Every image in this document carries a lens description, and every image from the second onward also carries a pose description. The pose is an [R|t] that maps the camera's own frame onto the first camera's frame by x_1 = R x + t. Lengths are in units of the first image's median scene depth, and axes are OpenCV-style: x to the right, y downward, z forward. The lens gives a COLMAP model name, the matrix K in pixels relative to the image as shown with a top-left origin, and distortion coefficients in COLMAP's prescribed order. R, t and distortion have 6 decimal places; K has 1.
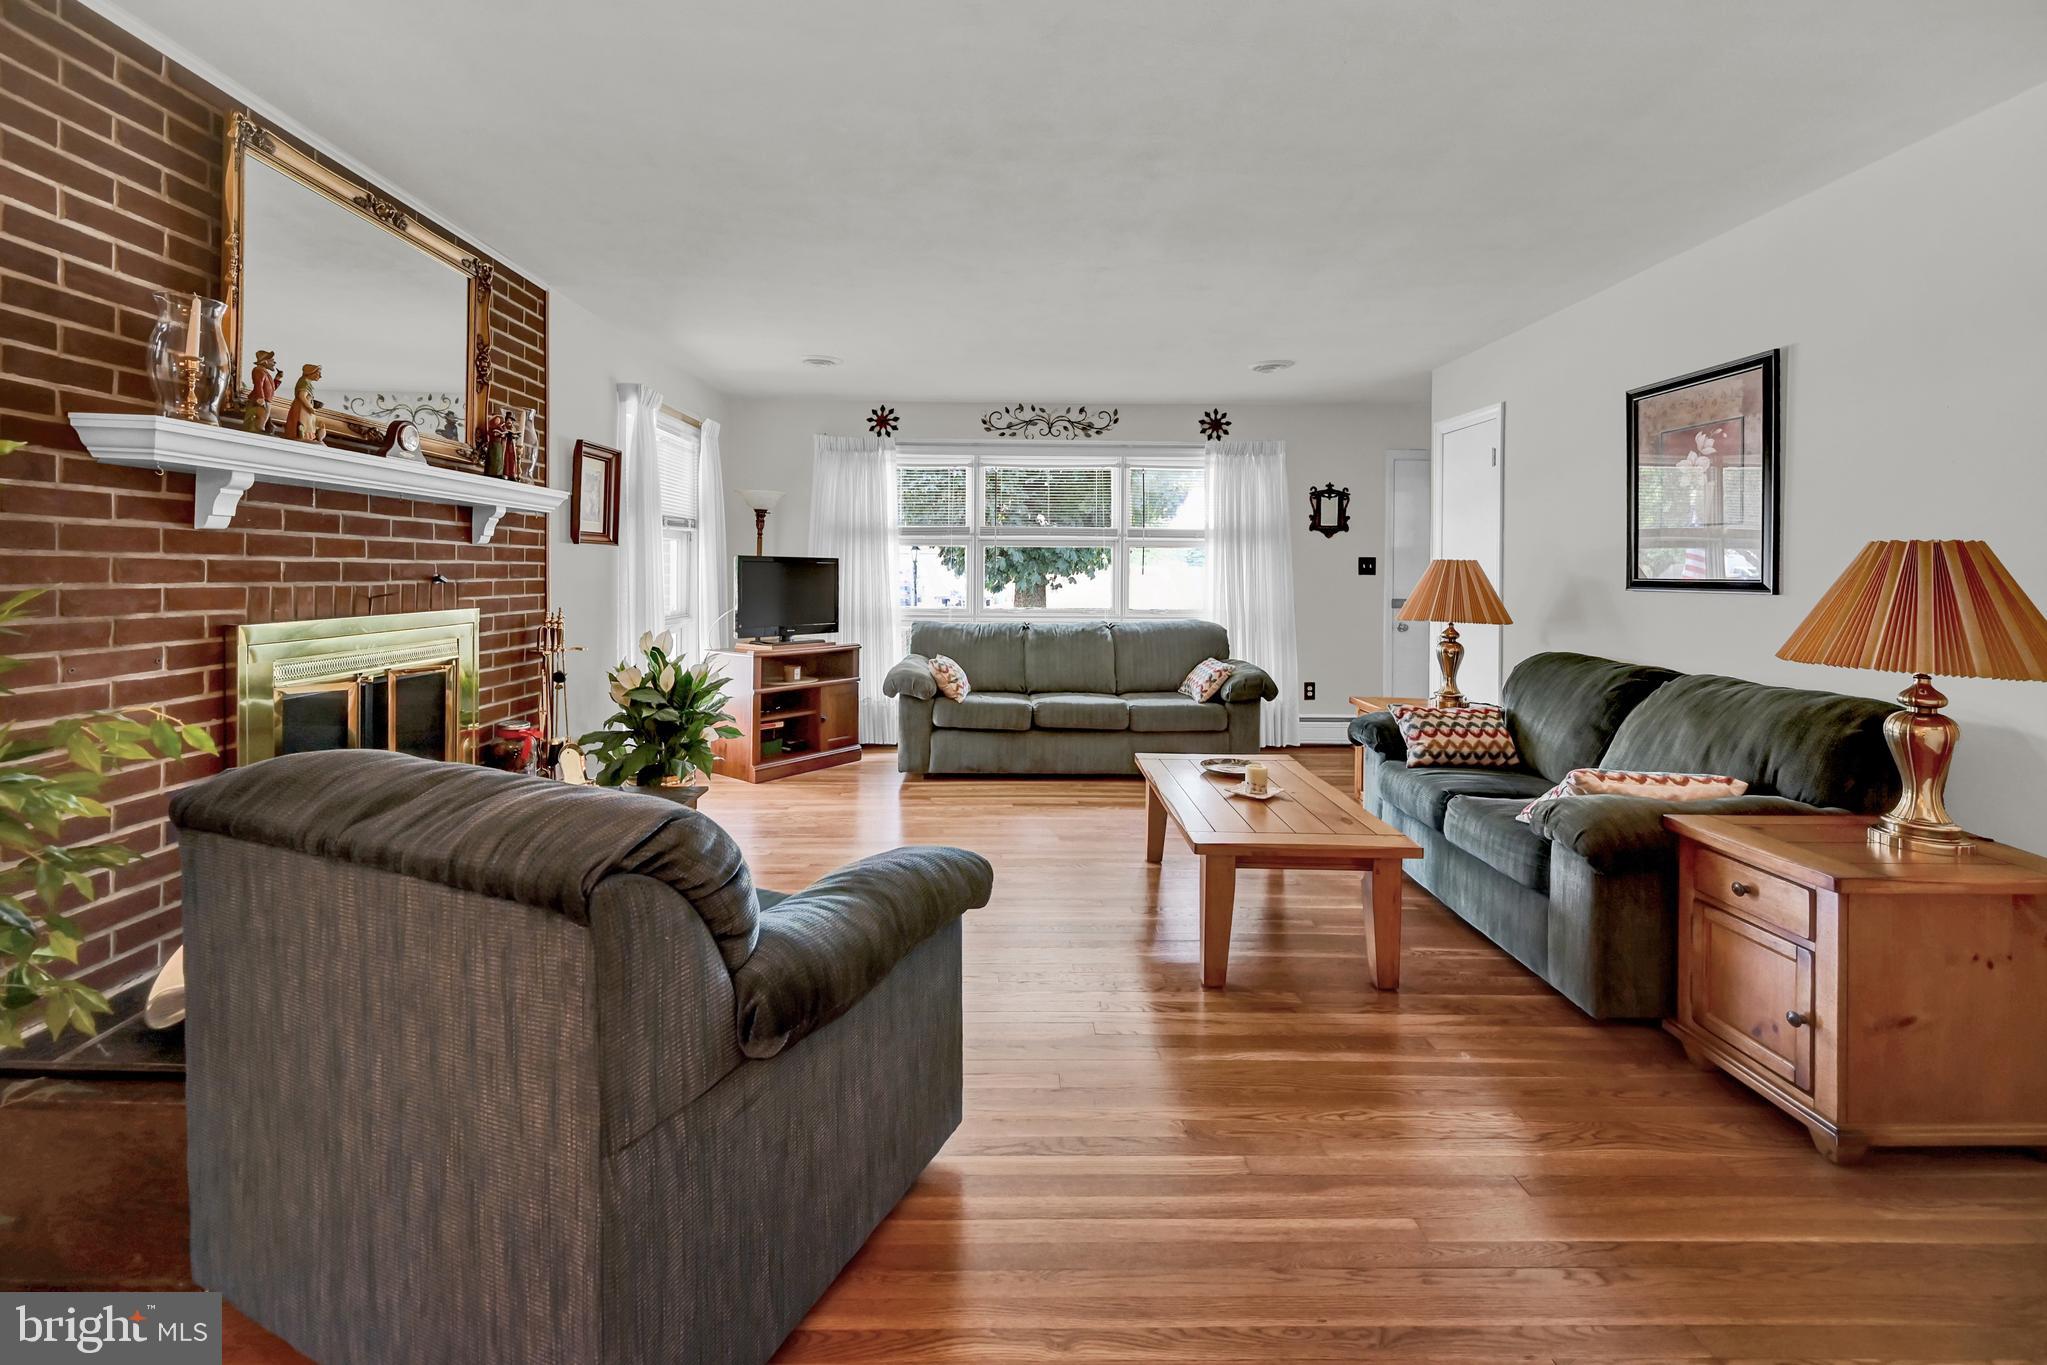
lens RADIAL K [[847.1, 0, 1023.2], [0, 847.1, 575.1], [0, 0, 1]] dist [0.000063, -0.000012]
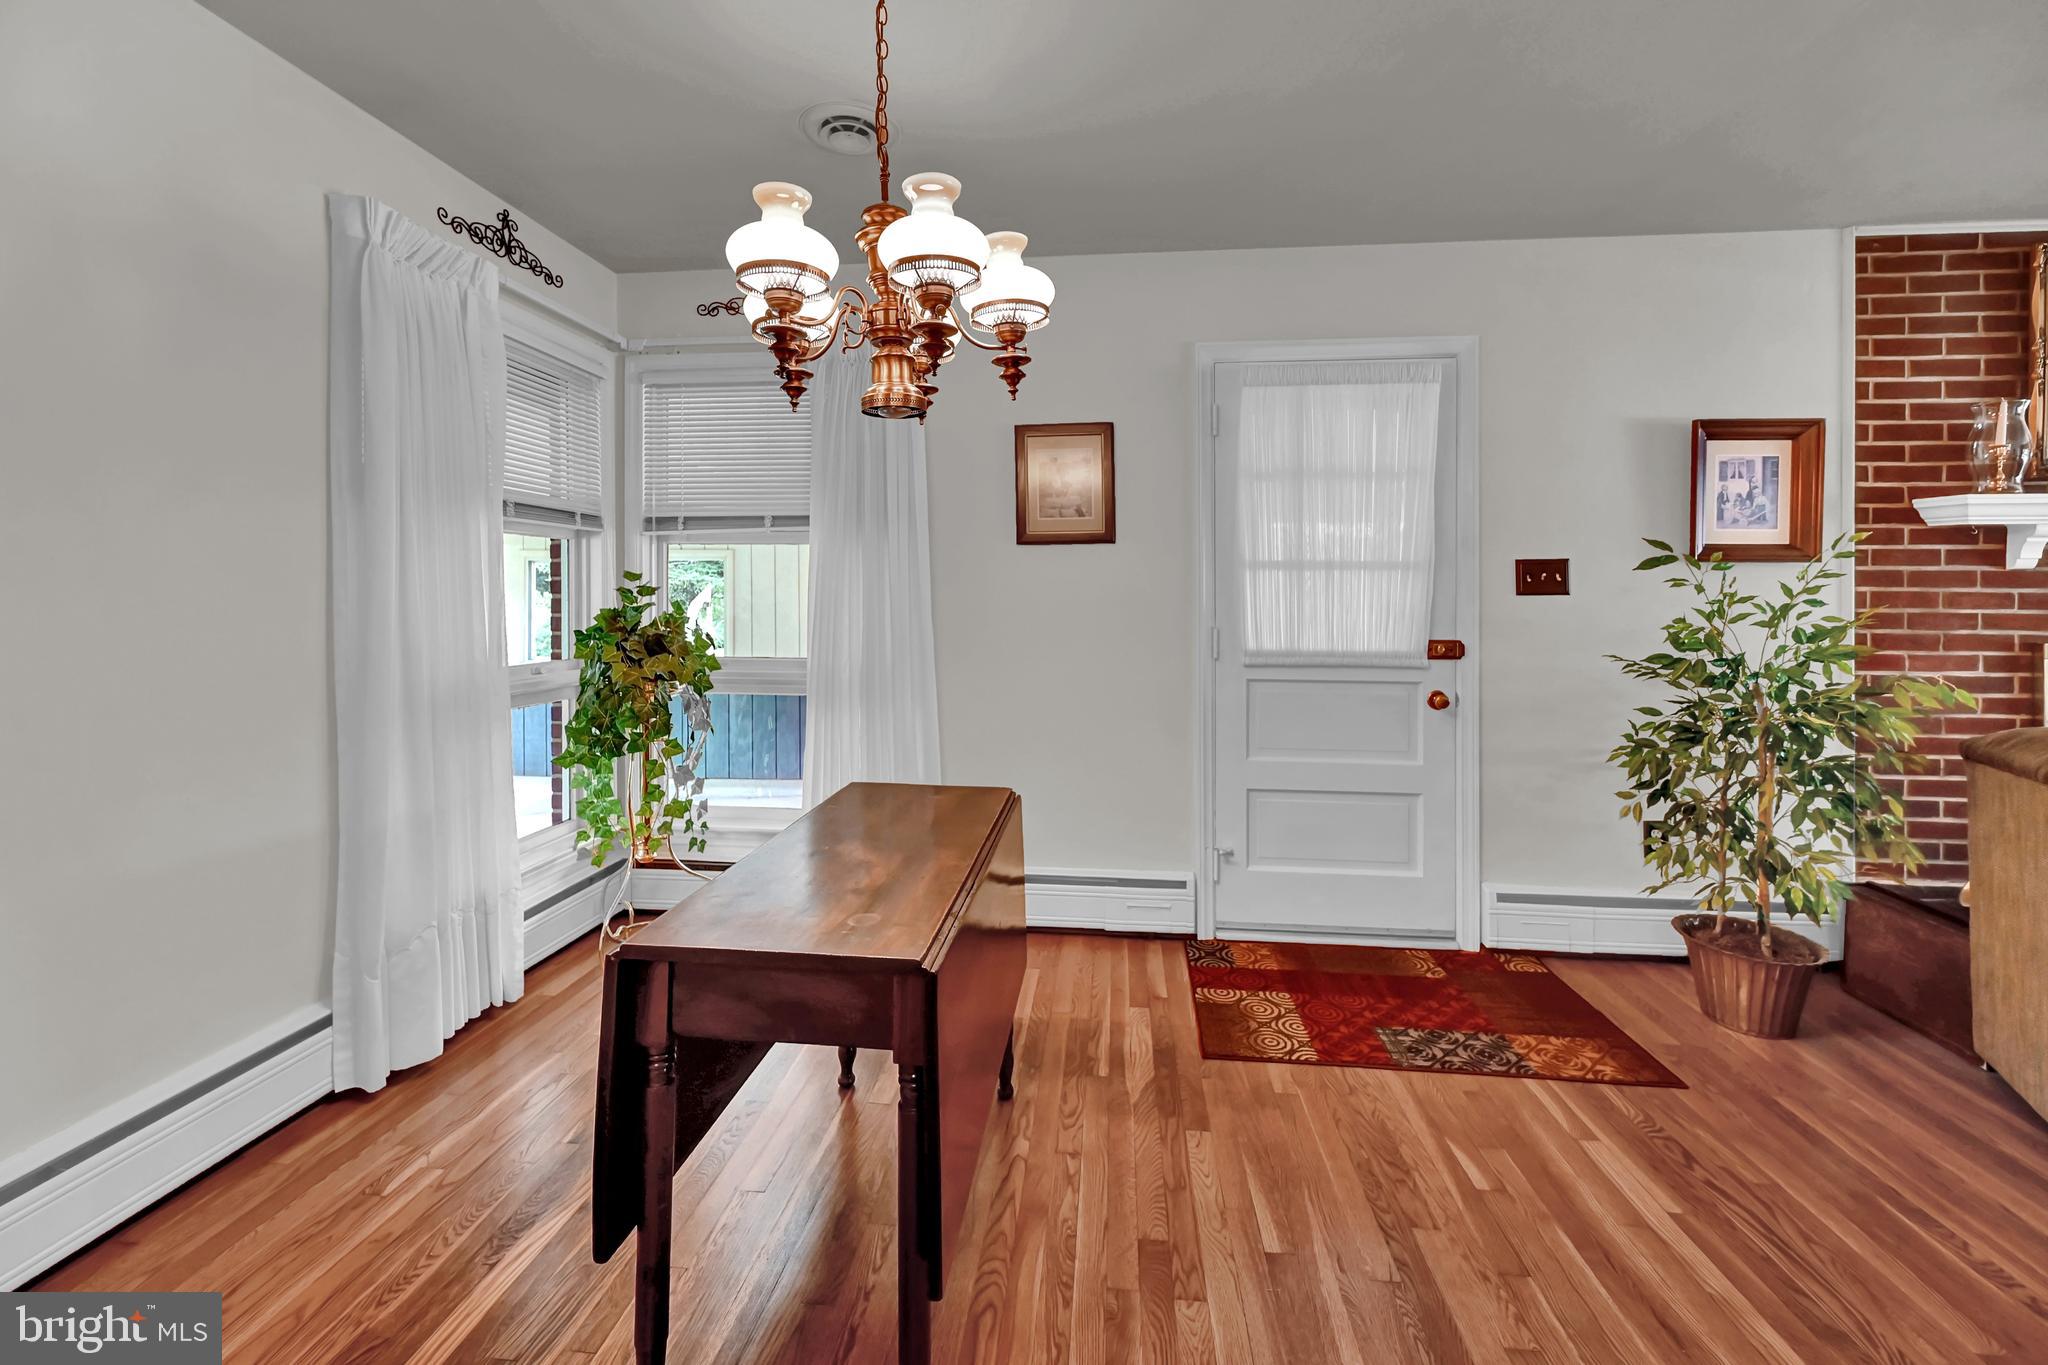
lens RADIAL K [[838.1, 0, 1017.6], [0, 838.1, 596.4], [0, 0, 1]] dist [0.001689, -0.000840]
pose [[-0.124578, -0.007652, -0.992180, 0.356199], [-0.008668, 0.999941, -0.006623, 0.006995], [0.992172, 0.007775, -0.124637, -0.258466]]
